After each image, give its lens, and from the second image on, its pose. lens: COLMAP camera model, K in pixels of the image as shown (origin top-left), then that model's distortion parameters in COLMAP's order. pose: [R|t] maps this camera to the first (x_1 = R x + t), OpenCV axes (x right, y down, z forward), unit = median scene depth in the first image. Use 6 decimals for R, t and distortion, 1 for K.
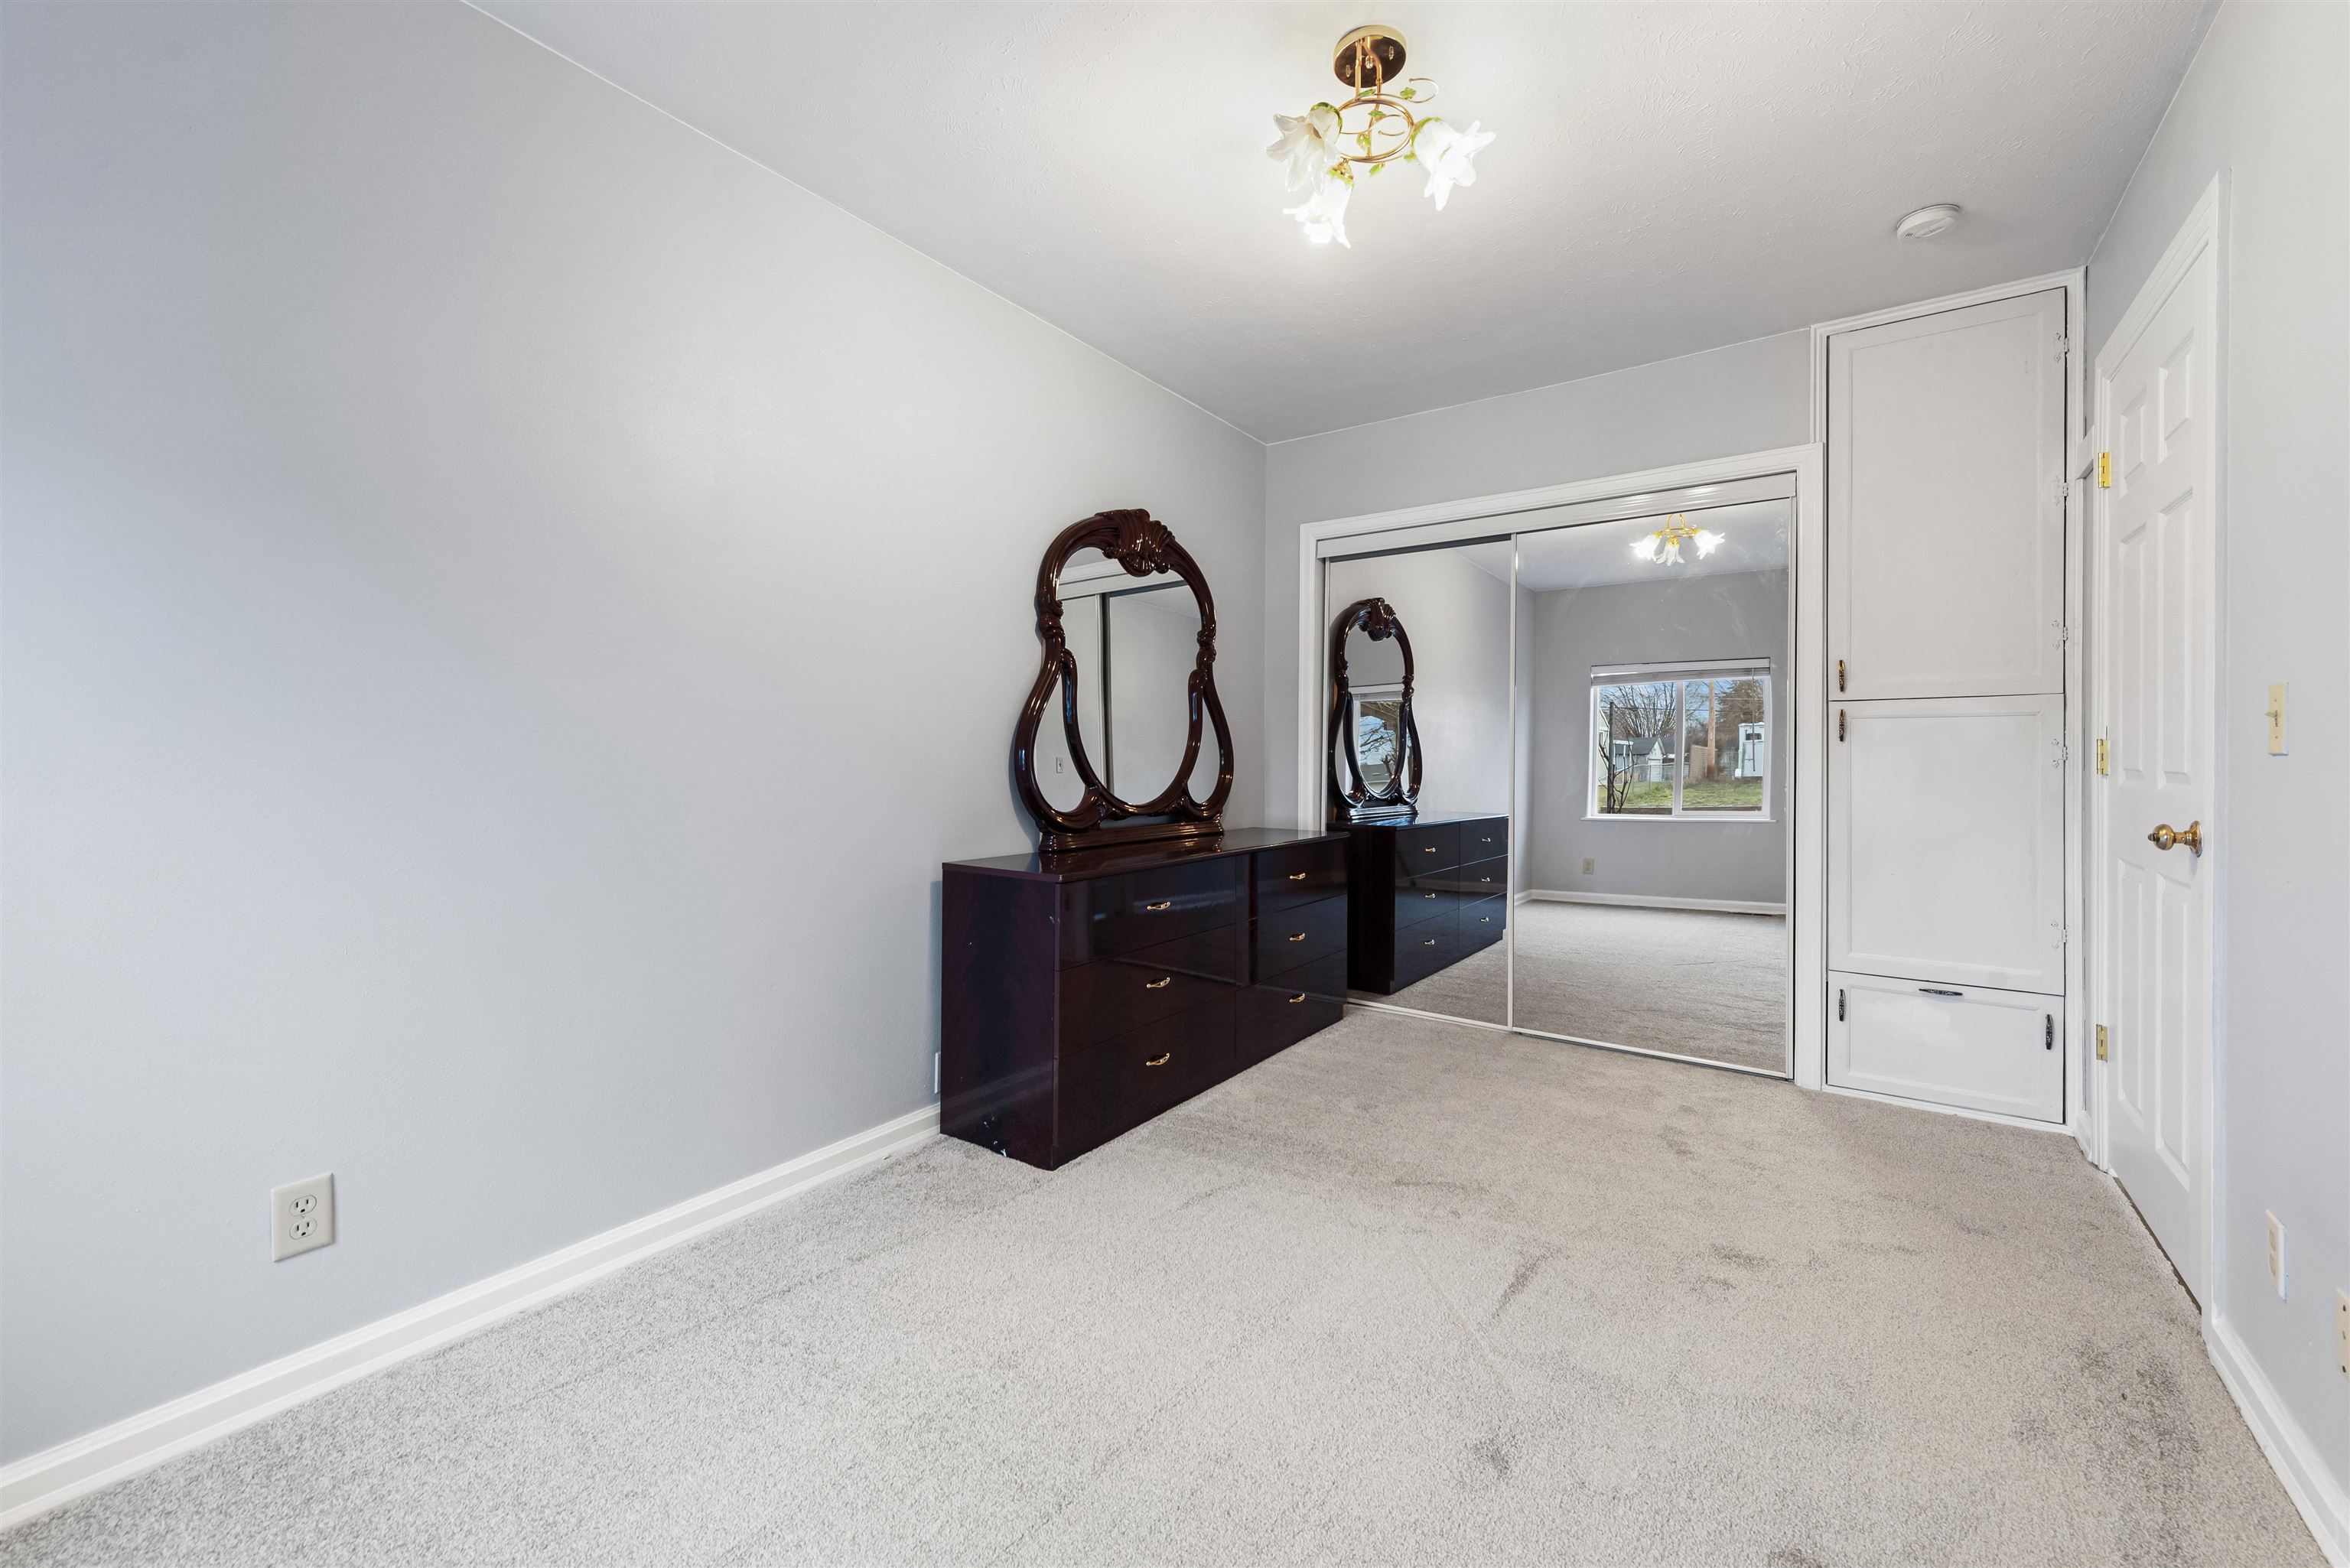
lens RADIAL K [[946.8, 0, 1205.1], [0, 946.8, 760.9], [0, 0, 1]] dist [0.010243, 0.000045]
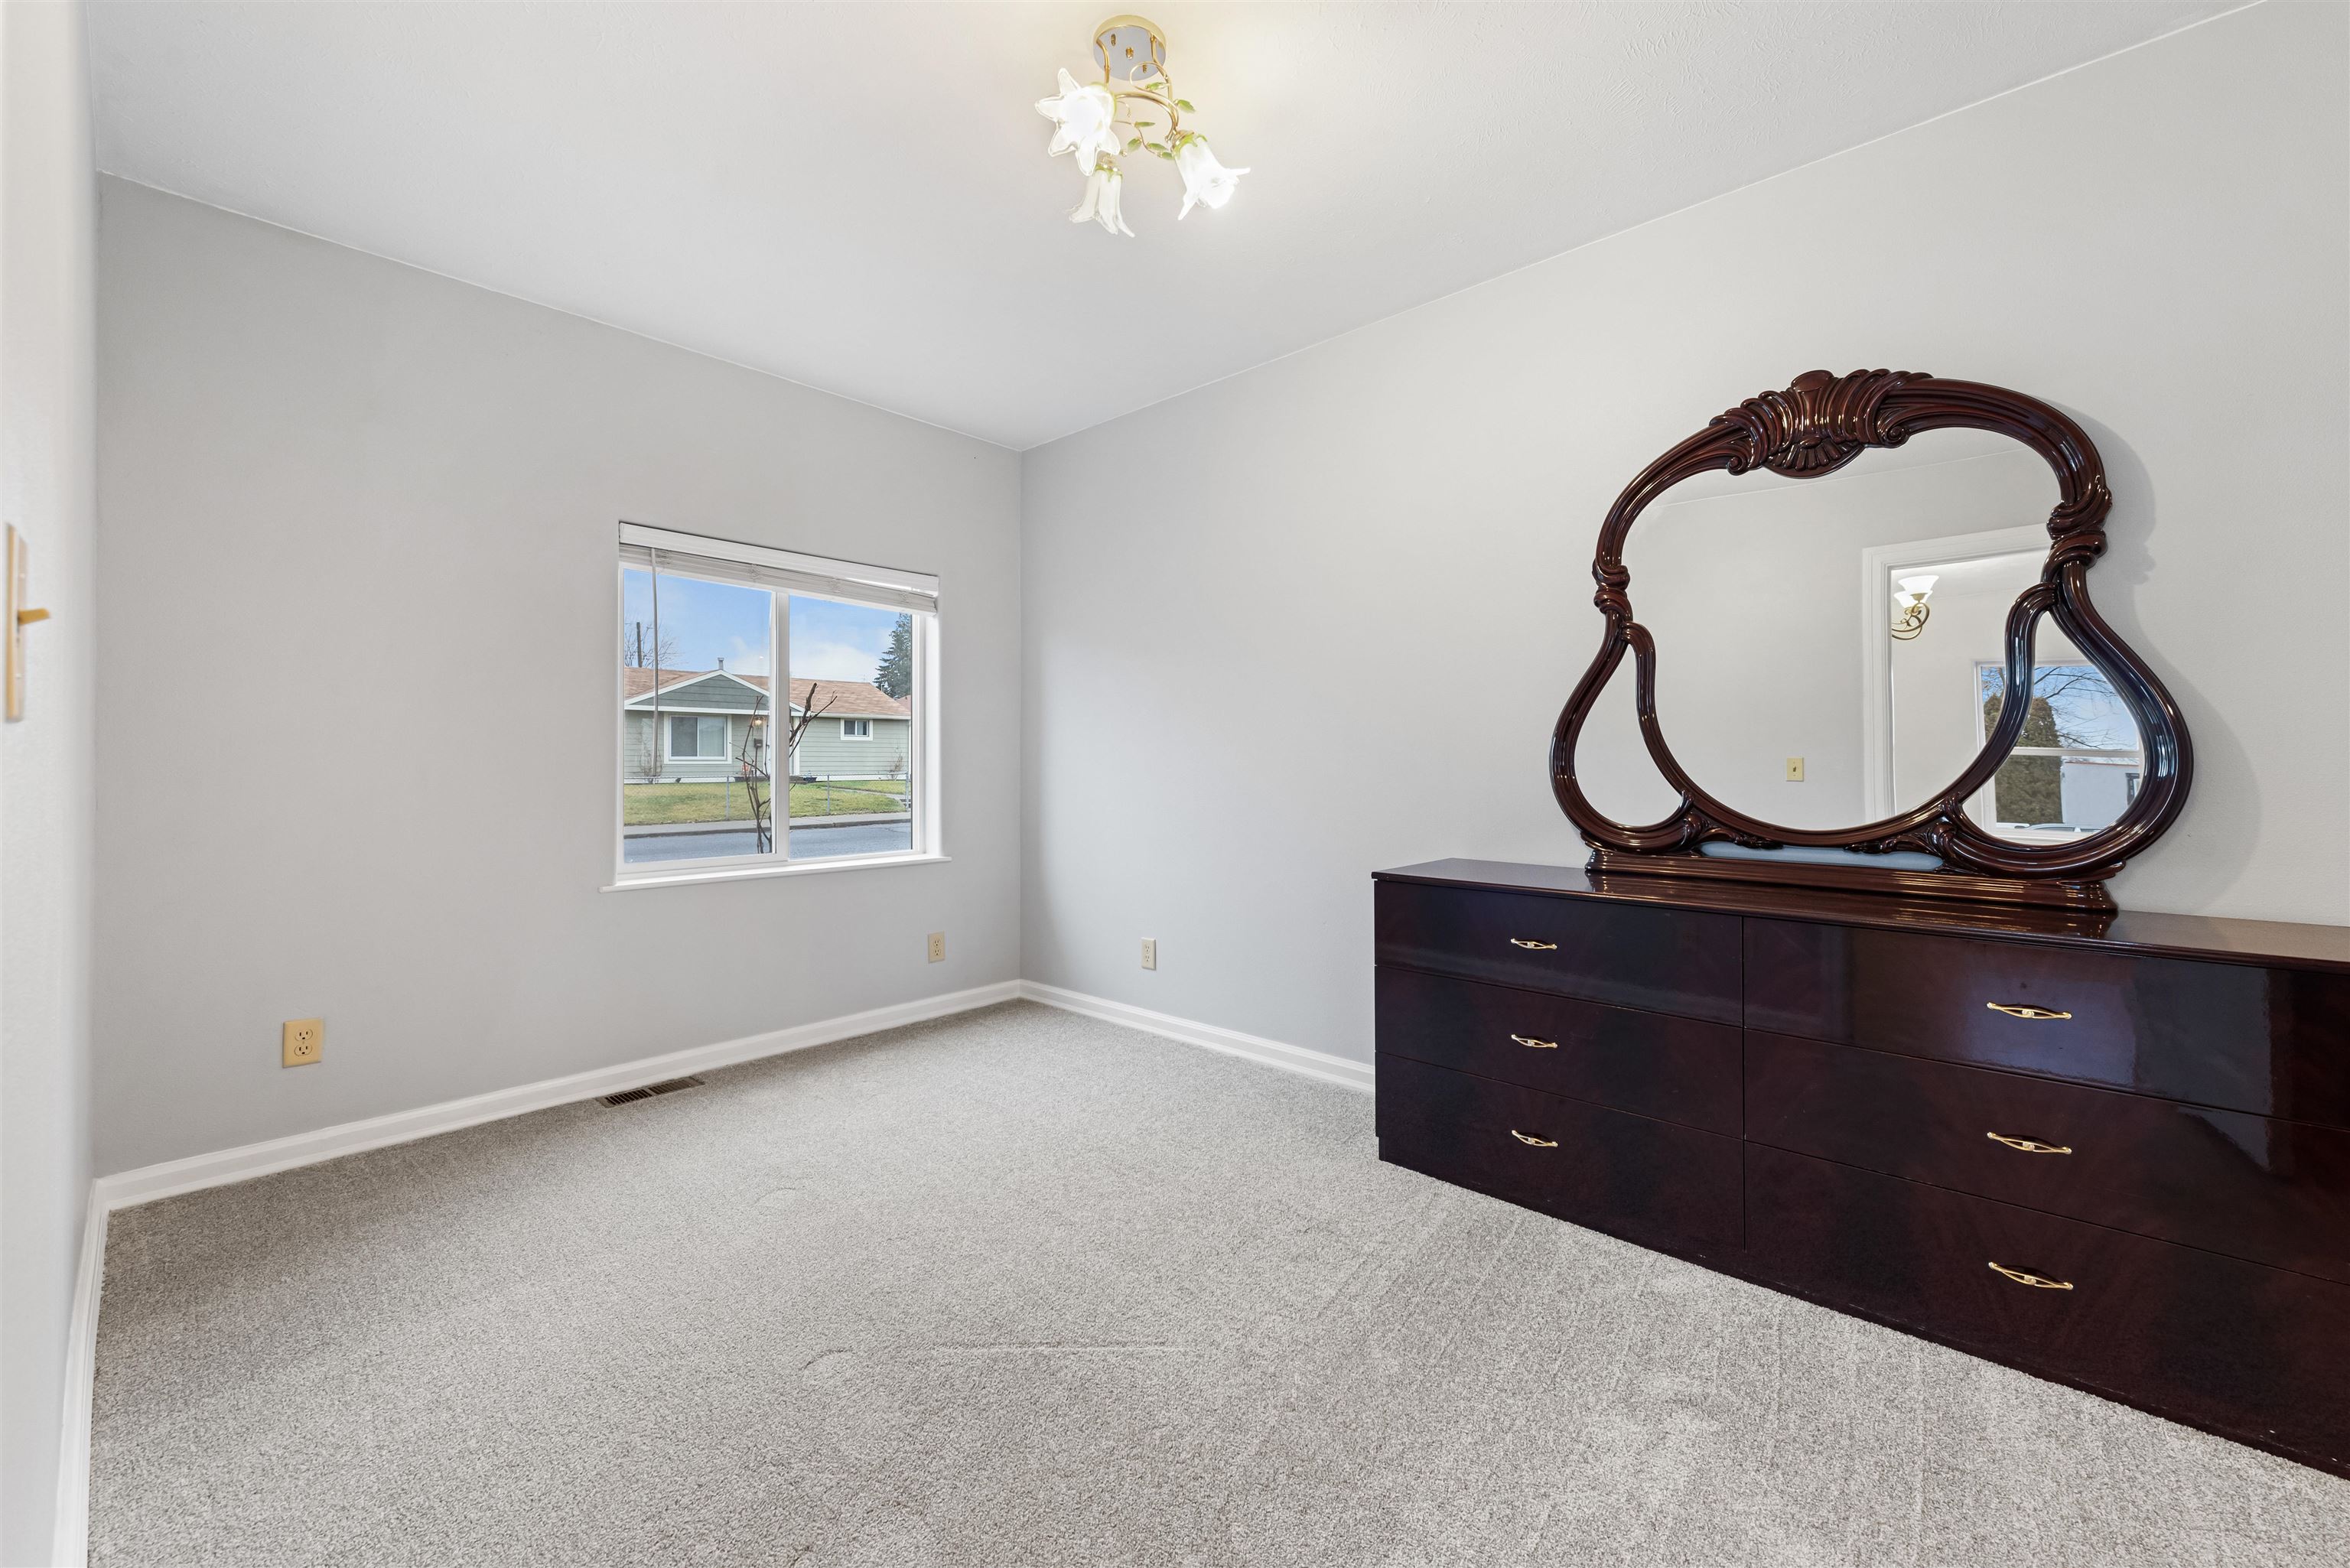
lens RADIAL K [[946.8, 0, 1205.1], [0, 946.8, 760.9], [0, 0, 1]] dist [0.010243, 0.000045]
pose [[-0.156268, -0.005085, -0.987702, 0.702269], [0.000890, 0.999986, -0.005290, 0.001920], [0.987714, -0.001706, -0.156262, 0.765316]]
